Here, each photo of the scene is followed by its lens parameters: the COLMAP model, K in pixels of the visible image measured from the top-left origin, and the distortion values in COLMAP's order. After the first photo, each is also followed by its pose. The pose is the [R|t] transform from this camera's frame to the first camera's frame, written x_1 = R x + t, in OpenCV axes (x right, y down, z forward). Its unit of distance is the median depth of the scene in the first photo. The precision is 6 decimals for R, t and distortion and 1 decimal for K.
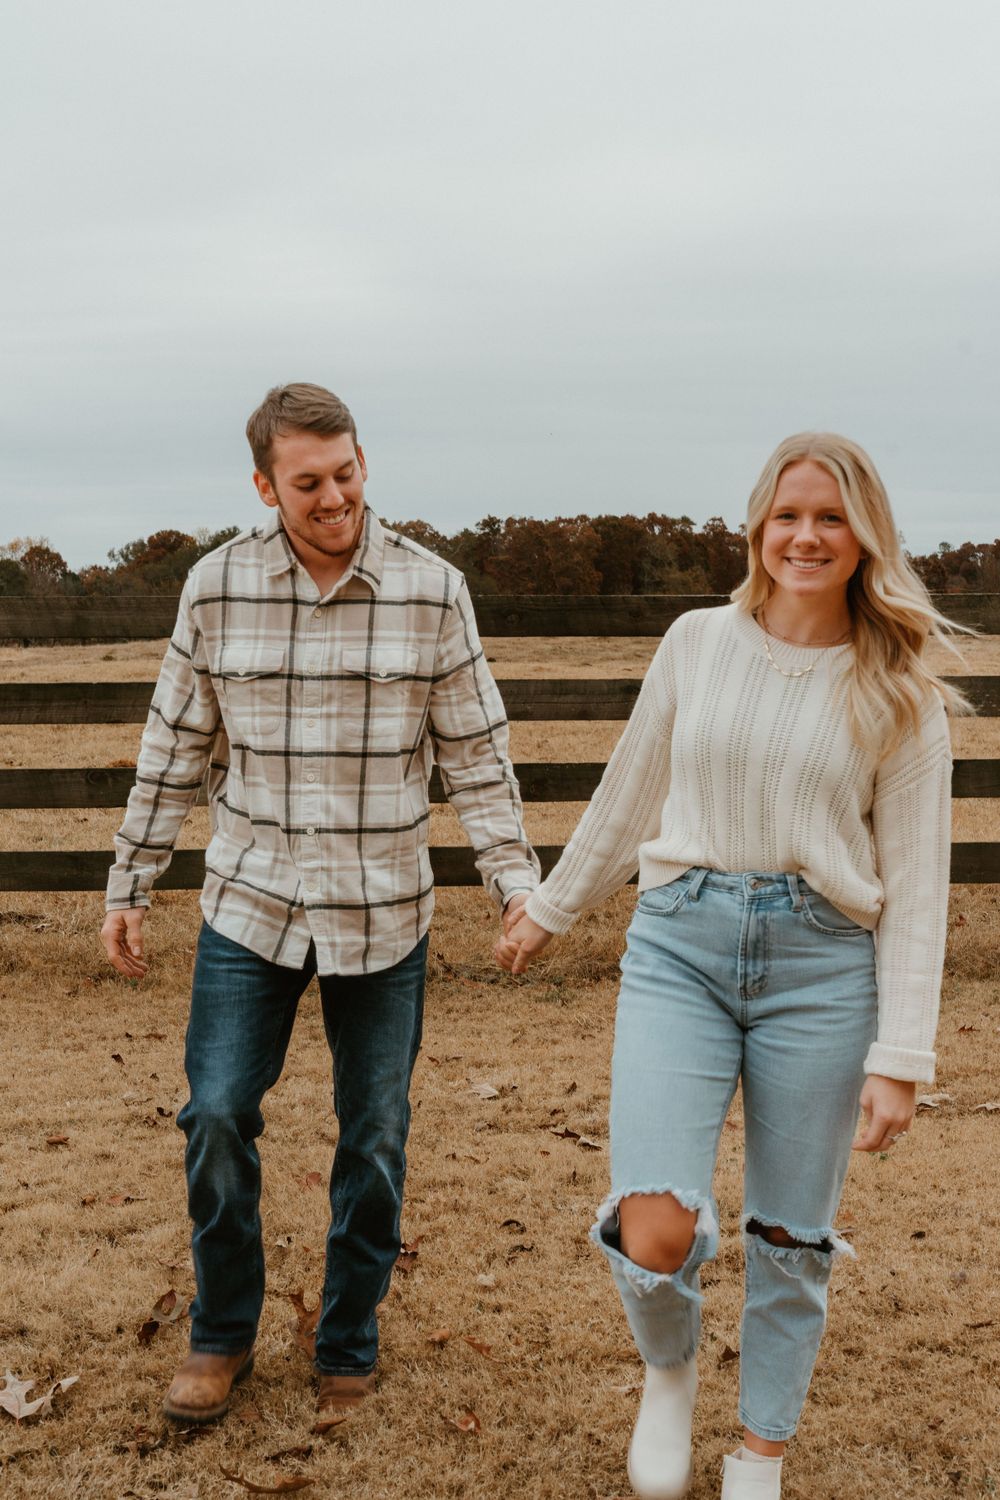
lens RADIAL K [[2031.9, 0, 498.2], [0, 2031.9, 719.2], [0, 0, 1]] dist [0.008565, 0.000000]
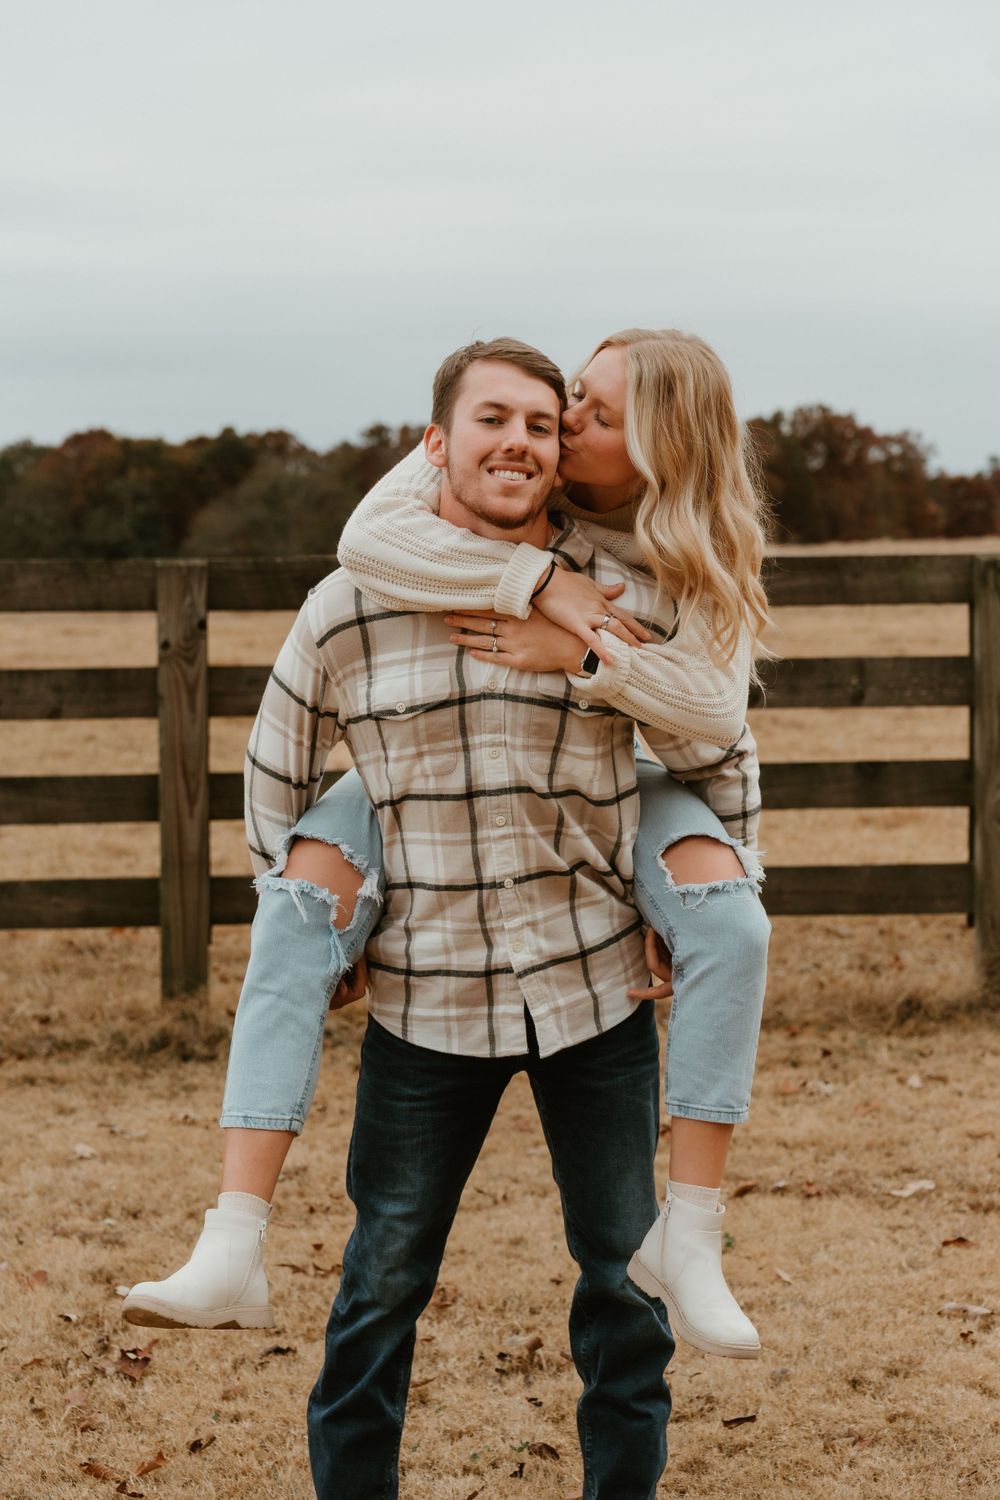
lens RADIAL K [[2757.3, 0, 502.4], [0, 2757.3, 740.6], [0, 0, 1]] dist [0.006309, 0.000000]
pose [[0.999165, -0.007411, 0.040191, 0.047830], [0.006789, 0.999856, 0.015580, -0.008448], [-0.040301, -0.015295, 0.999071, -0.112874]]
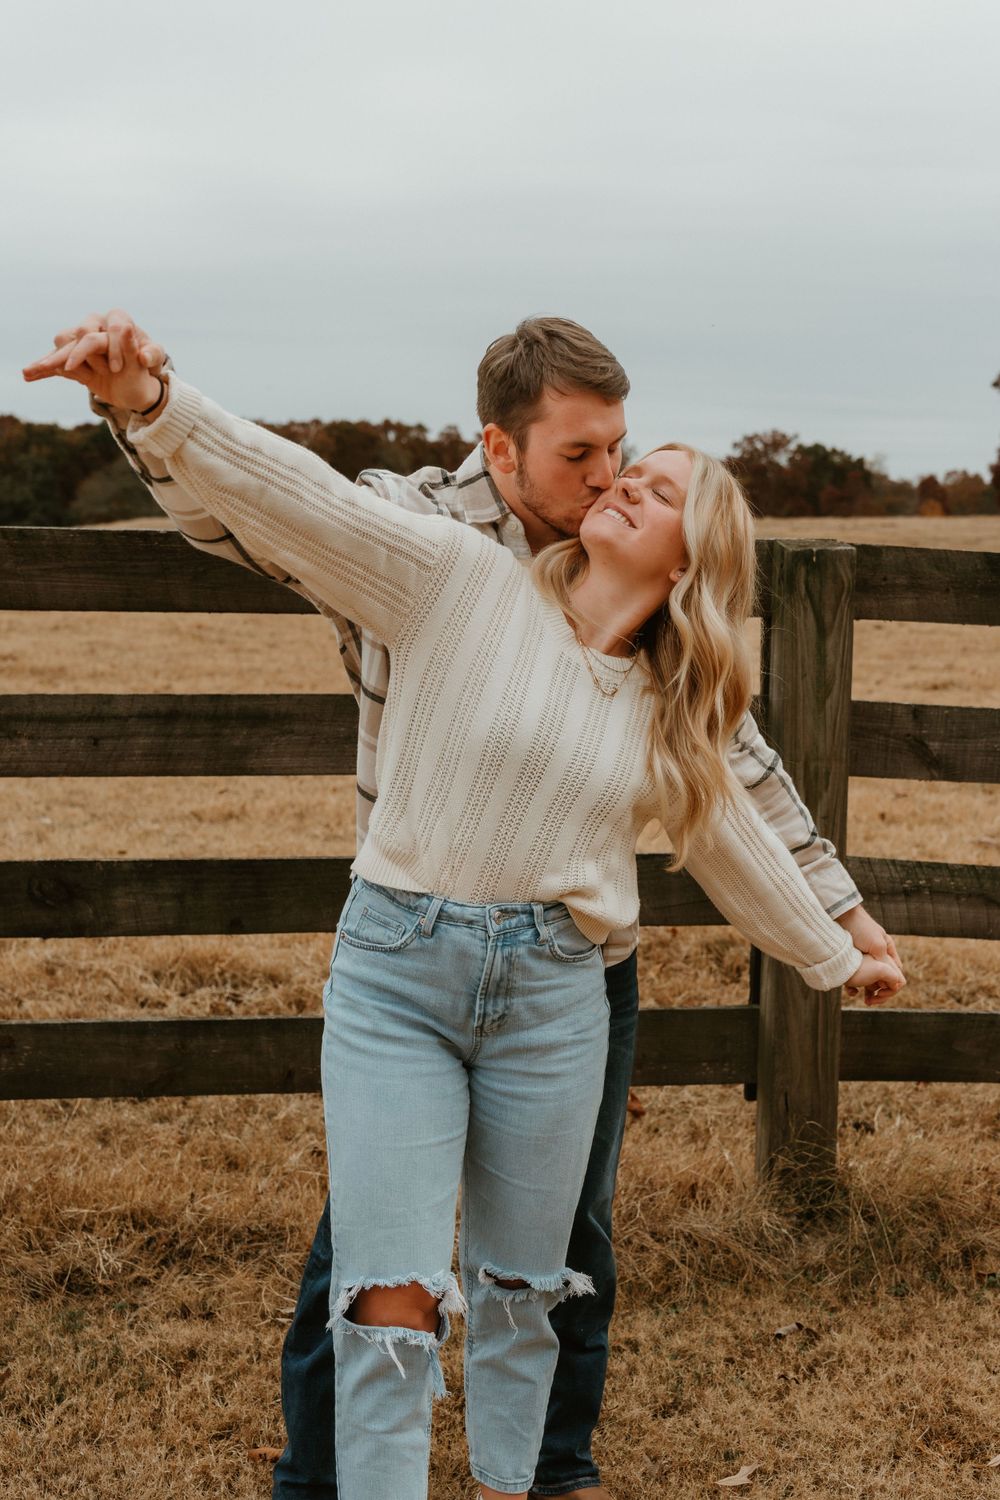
lens RADIAL K [[2031.9, 0, 496.6], [0, 2031.9, 750.7], [0, 0, 1]] dist [0.008565, 0.000000]
pose [[0.991446, 0.009137, 0.130198, 0.702981], [-0.017052, 0.998064, 0.059811, -0.339338], [-0.129399, -0.061520, 0.989682, 3.792102]]
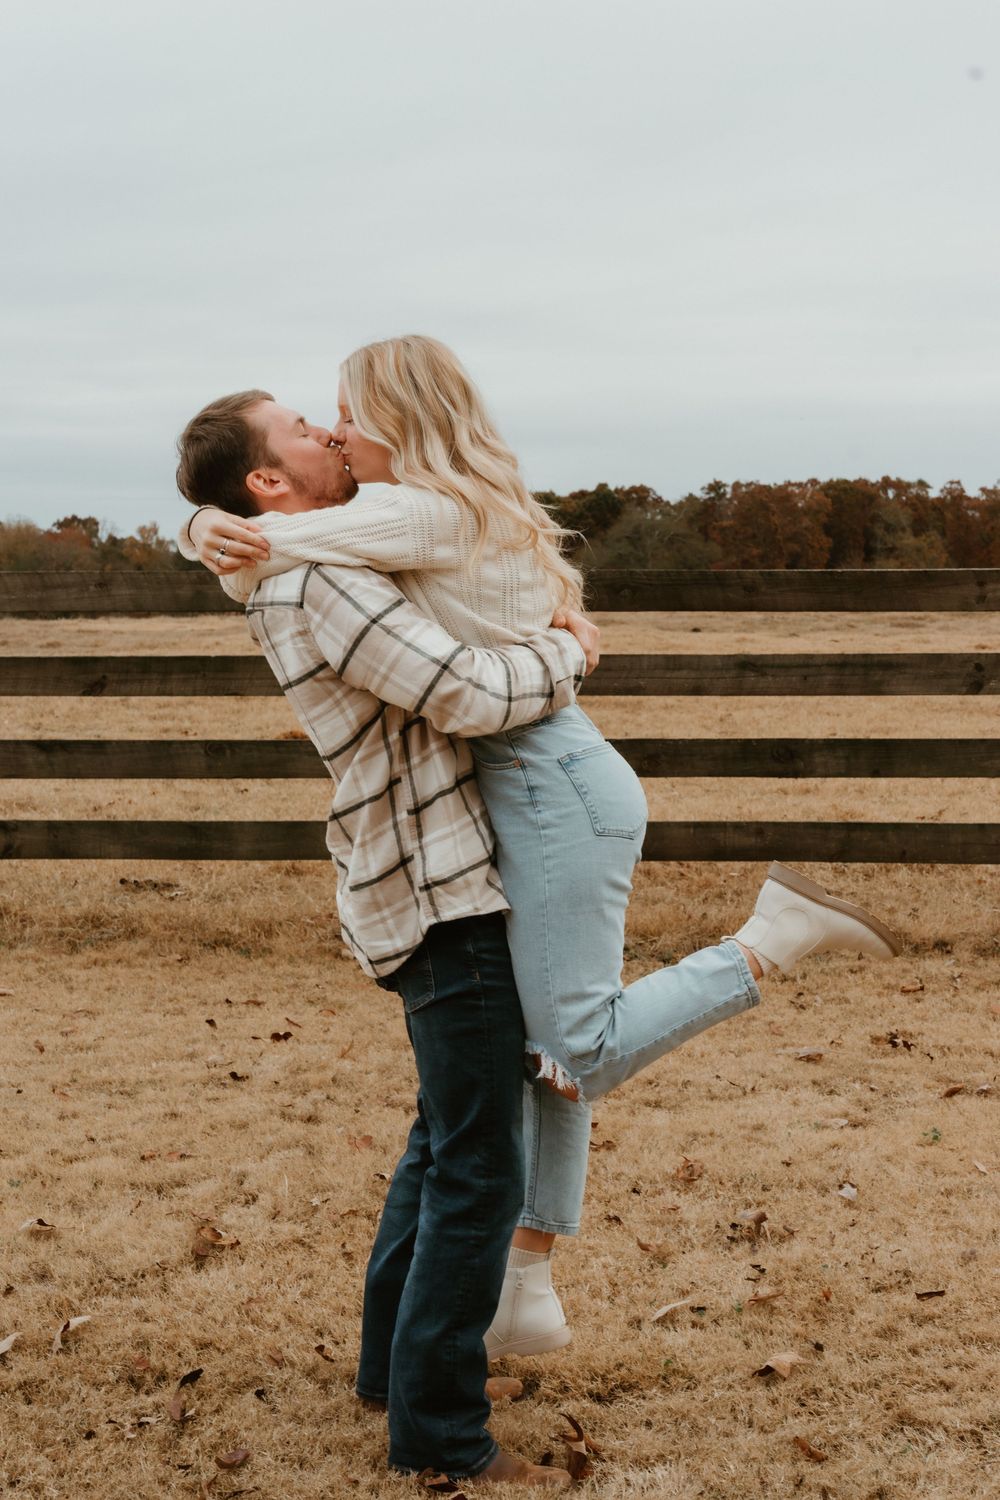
lens RADIAL K [[2090.8, 0, 508.6], [0, 2090.8, 718.1], [0, 0, 1]] dist [0.011210, 0.000000]
pose [[0.994762, 0.007560, -0.101939, 0.076182], [-0.006175, 0.999884, 0.013900, -0.003156], [0.102032, -0.013198, 0.994694, -0.038040]]
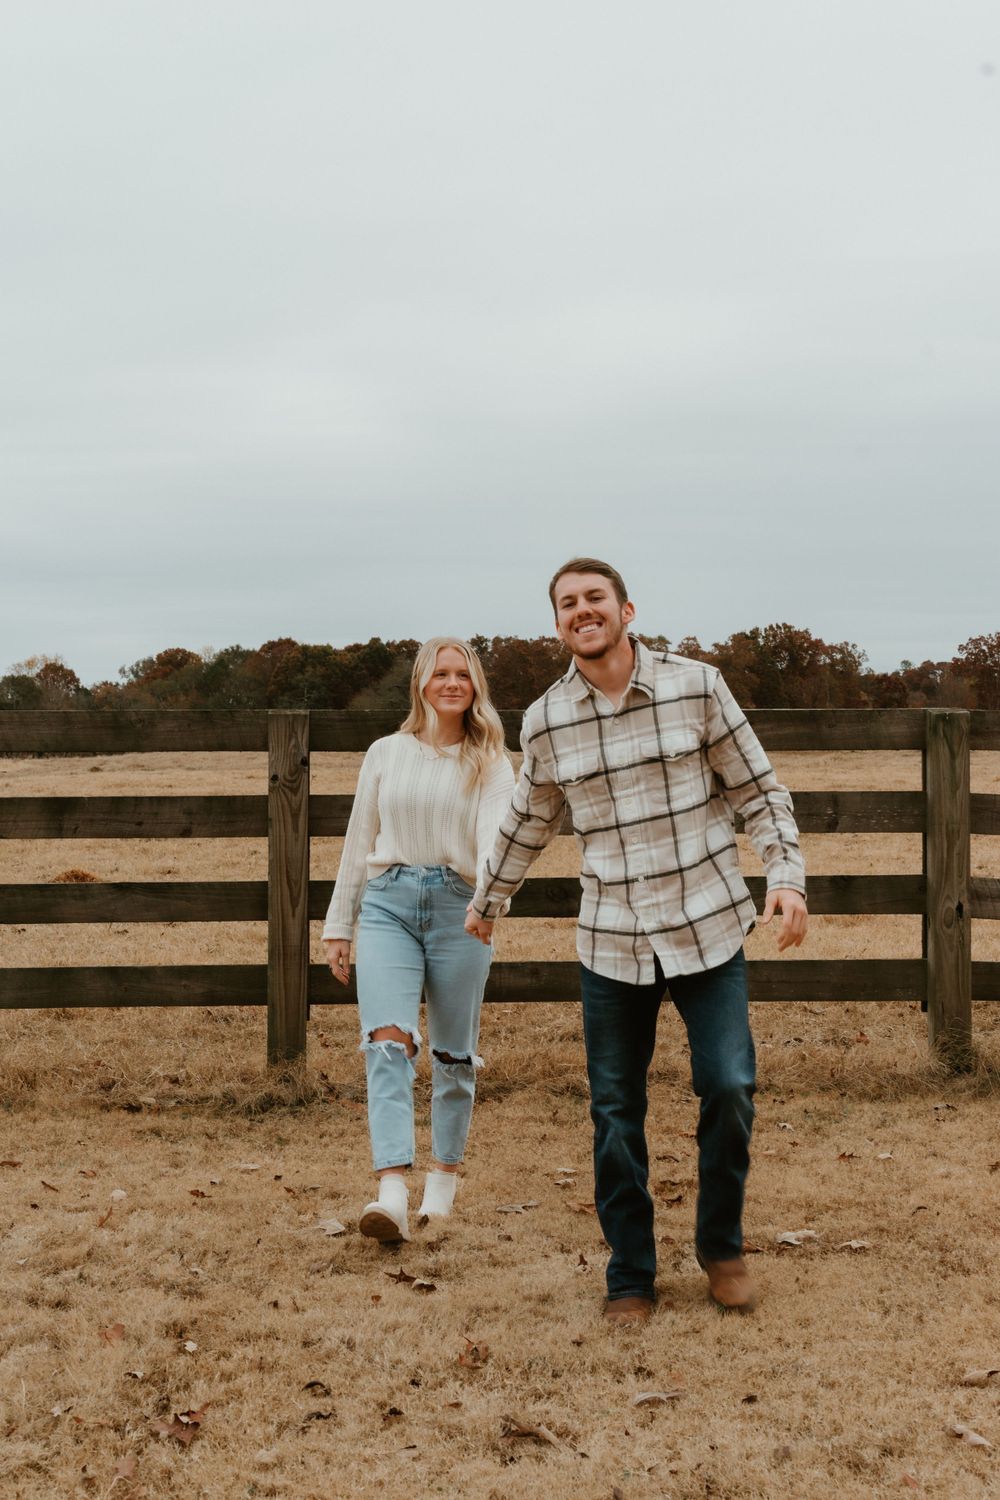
lens RADIAL K [[1916.3, 0, 492.6], [0, 1916.3, 738.4], [0, 0, 1]] dist [0.003512, 0.000000]
pose [[0.999994, 0.000881, 0.003446, 0.068287], [-0.000722, 0.998945, -0.045926, -0.005715], [-0.003483, 0.045923, 0.998939, 0.089790]]
